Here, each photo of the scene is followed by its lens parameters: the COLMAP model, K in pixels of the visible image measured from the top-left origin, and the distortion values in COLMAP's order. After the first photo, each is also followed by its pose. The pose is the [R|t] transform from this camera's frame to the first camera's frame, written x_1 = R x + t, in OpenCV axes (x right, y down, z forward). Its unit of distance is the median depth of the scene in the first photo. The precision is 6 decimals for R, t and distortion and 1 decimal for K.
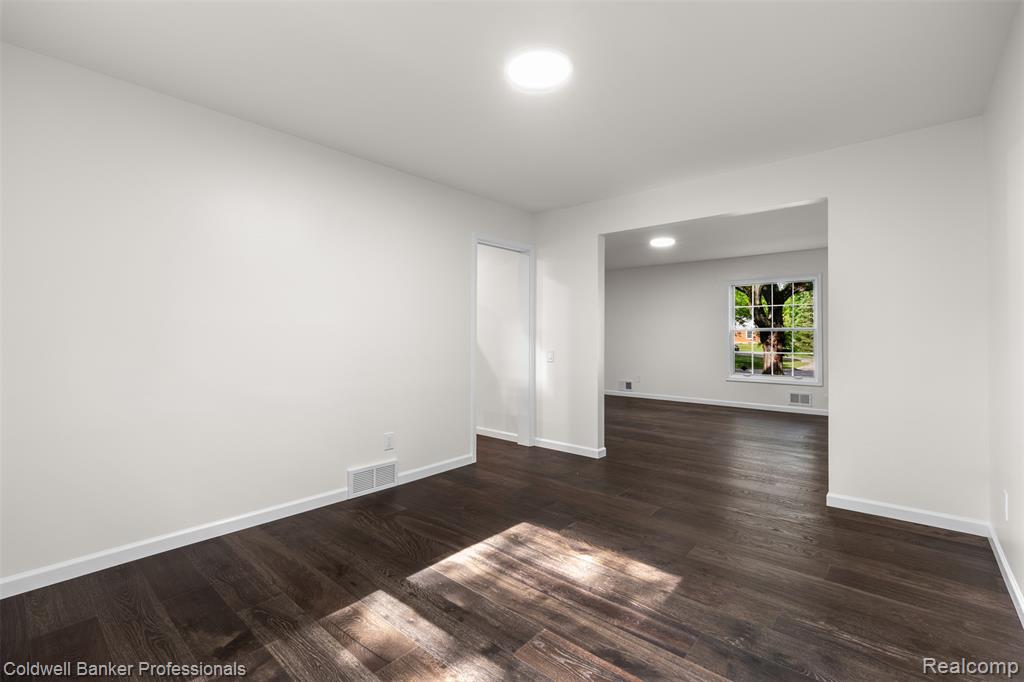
lens RADIAL K [[448.7, 0, 512.0], [0, 448.7, 341.0], [0, 0, 1]] dist [-0.001471, 0.000102]
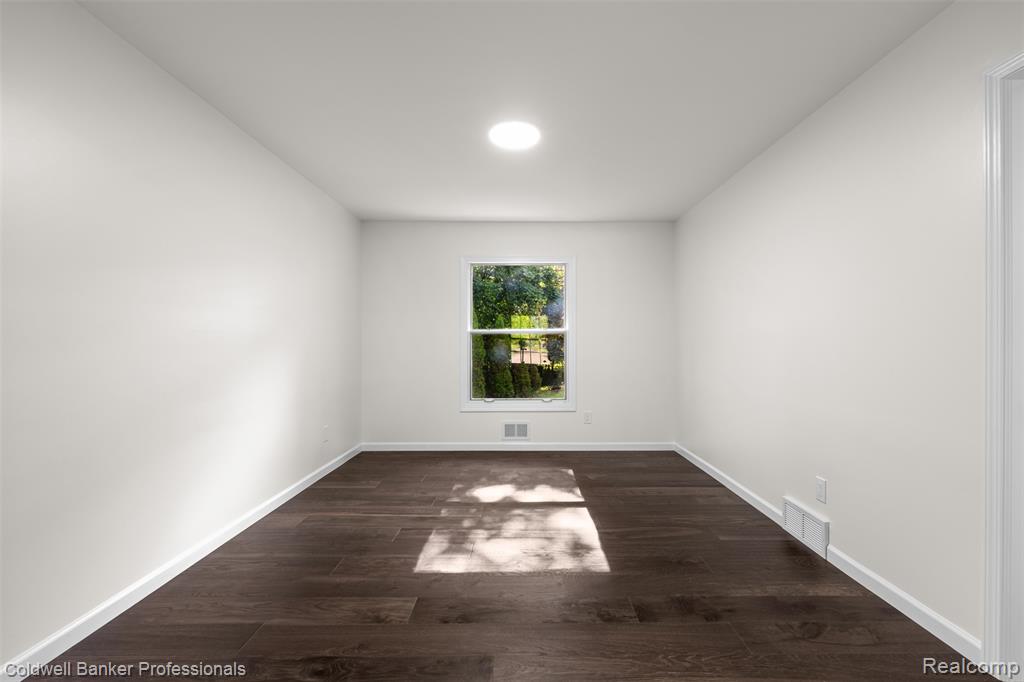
lens RADIAL K [[448.7, 0, 512.0], [0, 448.7, 341.0], [0, 0, 1]] dist [-0.001471, 0.000102]
pose [[-0.770086, -0.011412, -0.637838, 0.851981], [-0.012696, 0.999916, -0.002561, -0.001695], [0.637813, 0.006126, -0.770166, 1.894174]]
